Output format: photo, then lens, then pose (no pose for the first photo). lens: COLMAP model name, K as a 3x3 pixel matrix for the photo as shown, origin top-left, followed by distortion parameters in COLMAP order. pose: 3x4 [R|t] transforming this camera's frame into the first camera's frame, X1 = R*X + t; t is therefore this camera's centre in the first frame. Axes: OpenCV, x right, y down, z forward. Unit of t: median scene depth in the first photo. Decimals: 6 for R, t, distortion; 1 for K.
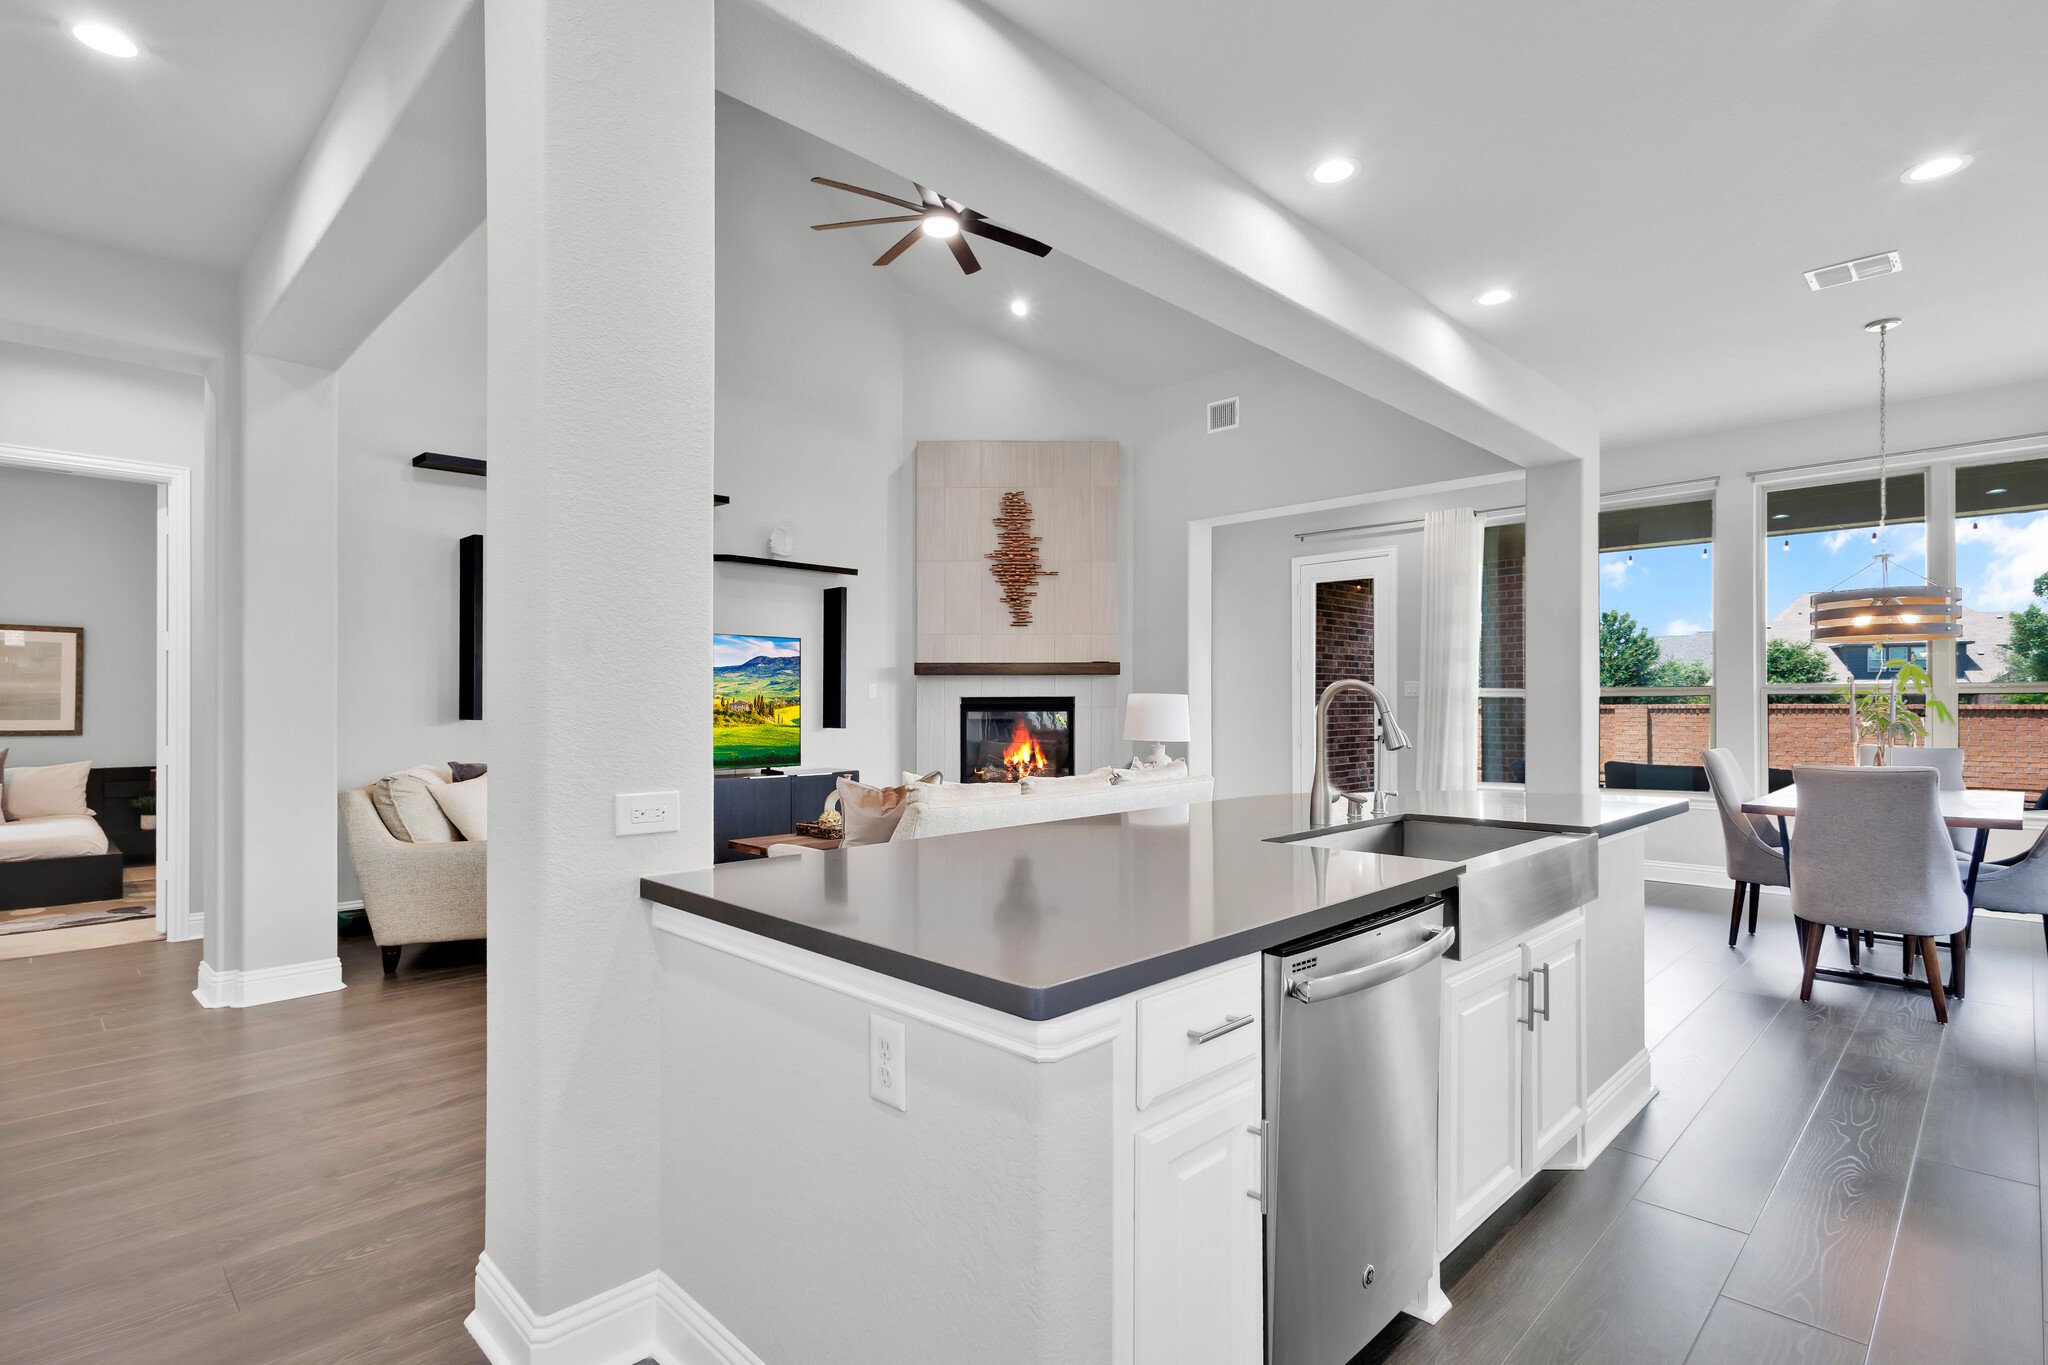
lens RADIAL K [[998.5, 0, 1021.4], [0, 998.5, 695.6], [0, 0, 1]] dist [-0.000001, 0.000003]
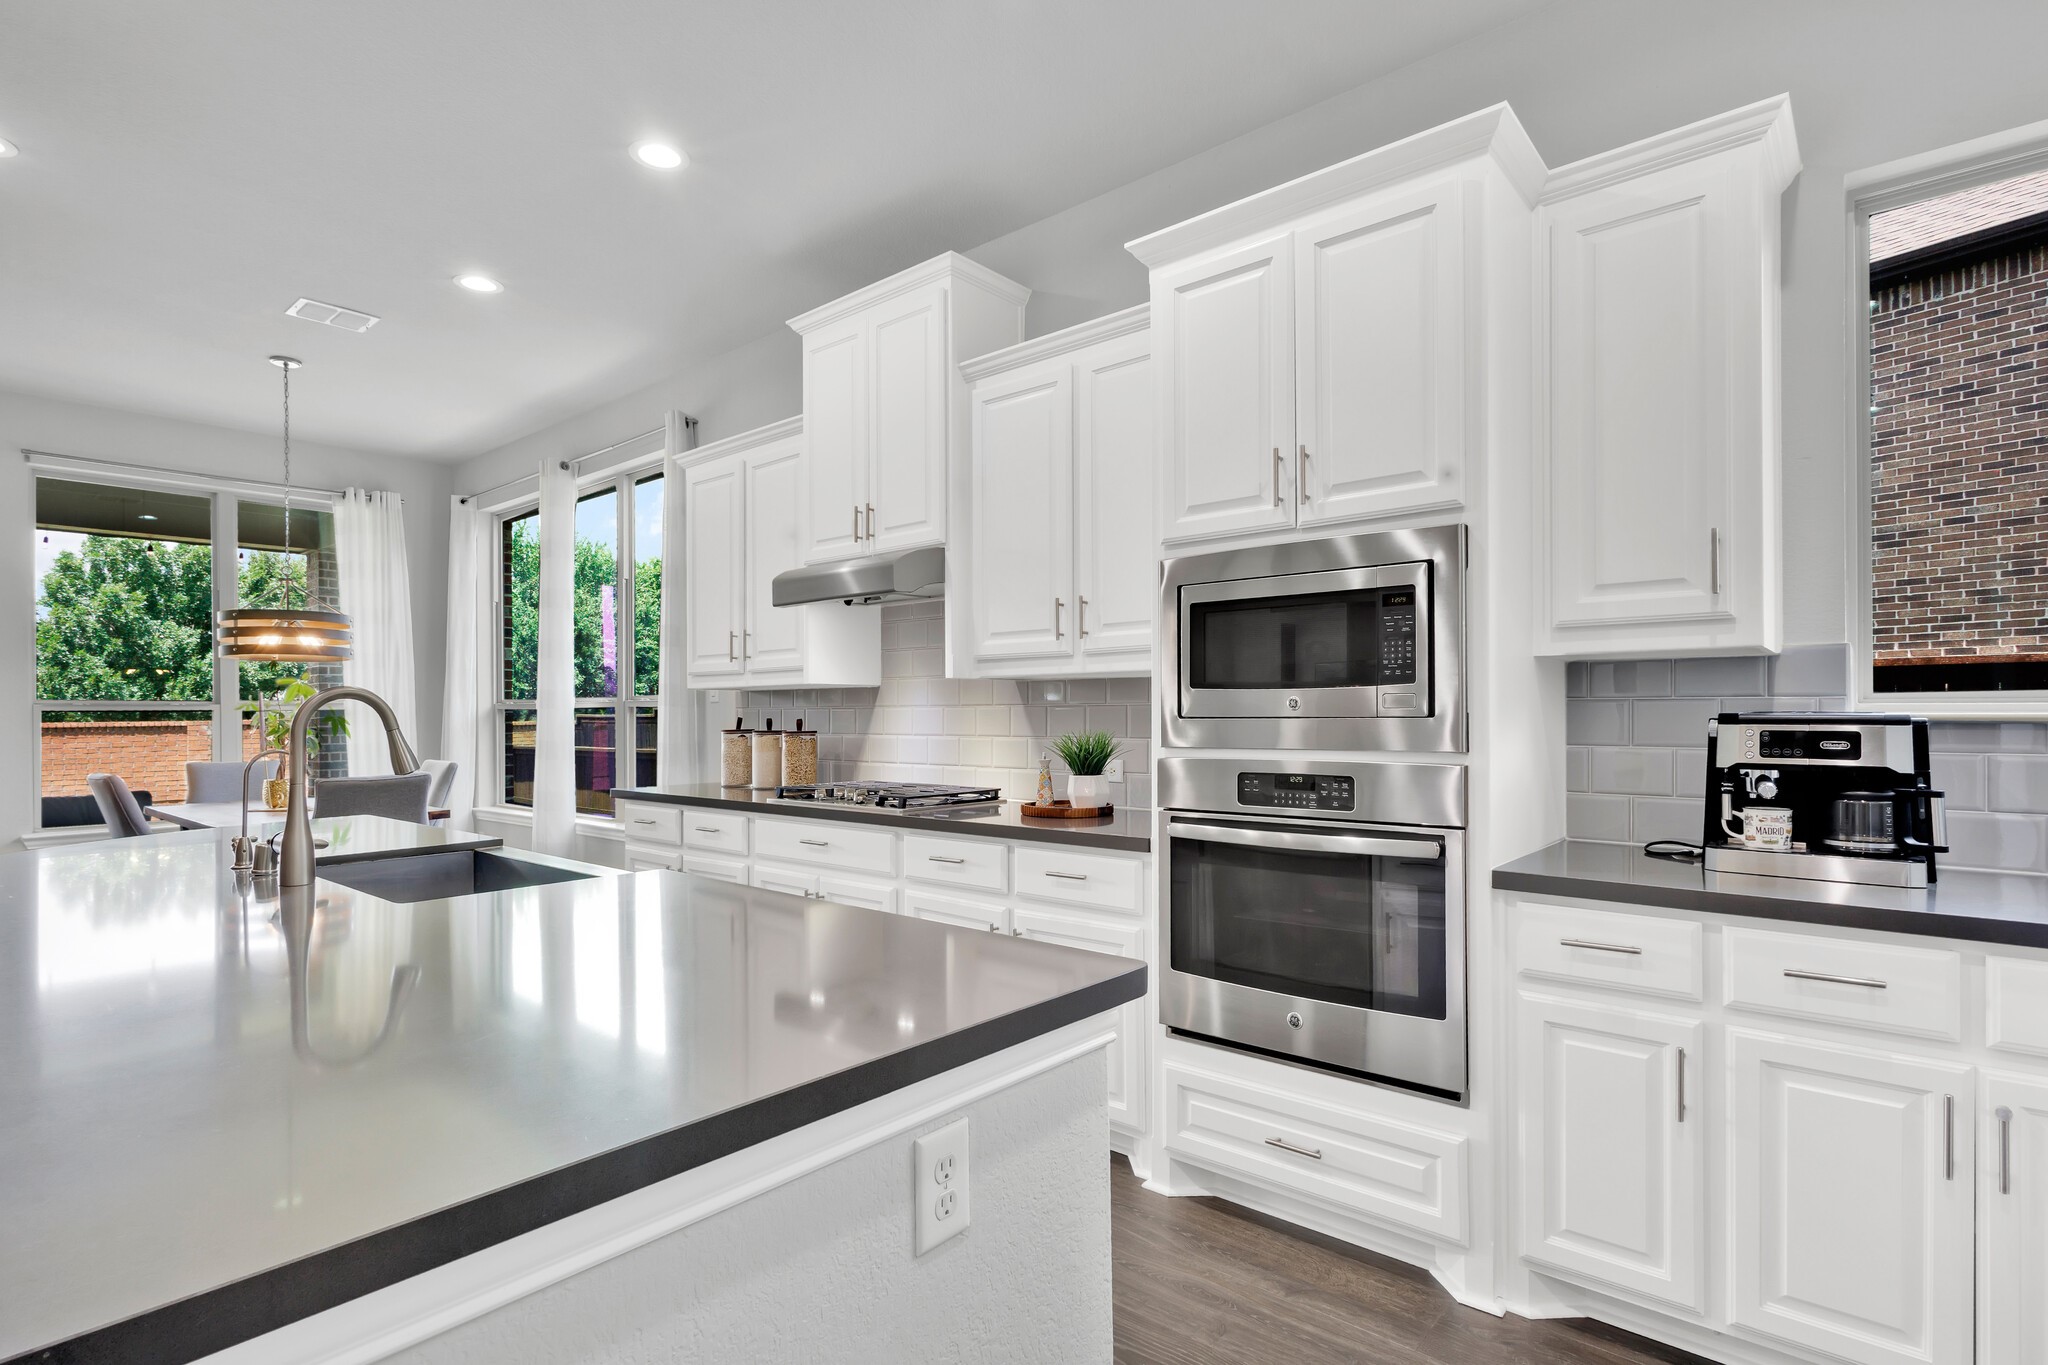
lens RADIAL K [[998.5, 0, 1046.7], [0, 998.5, 709.3], [0, 0, 1]] dist [-0.000001, 0.000003]
pose [[-0.084343, 0.005186, 0.996423, -0.259248], [0.000675, 0.999987, -0.005148, 0.003102], [-0.996437, 0.000238, -0.084346, 0.285504]]
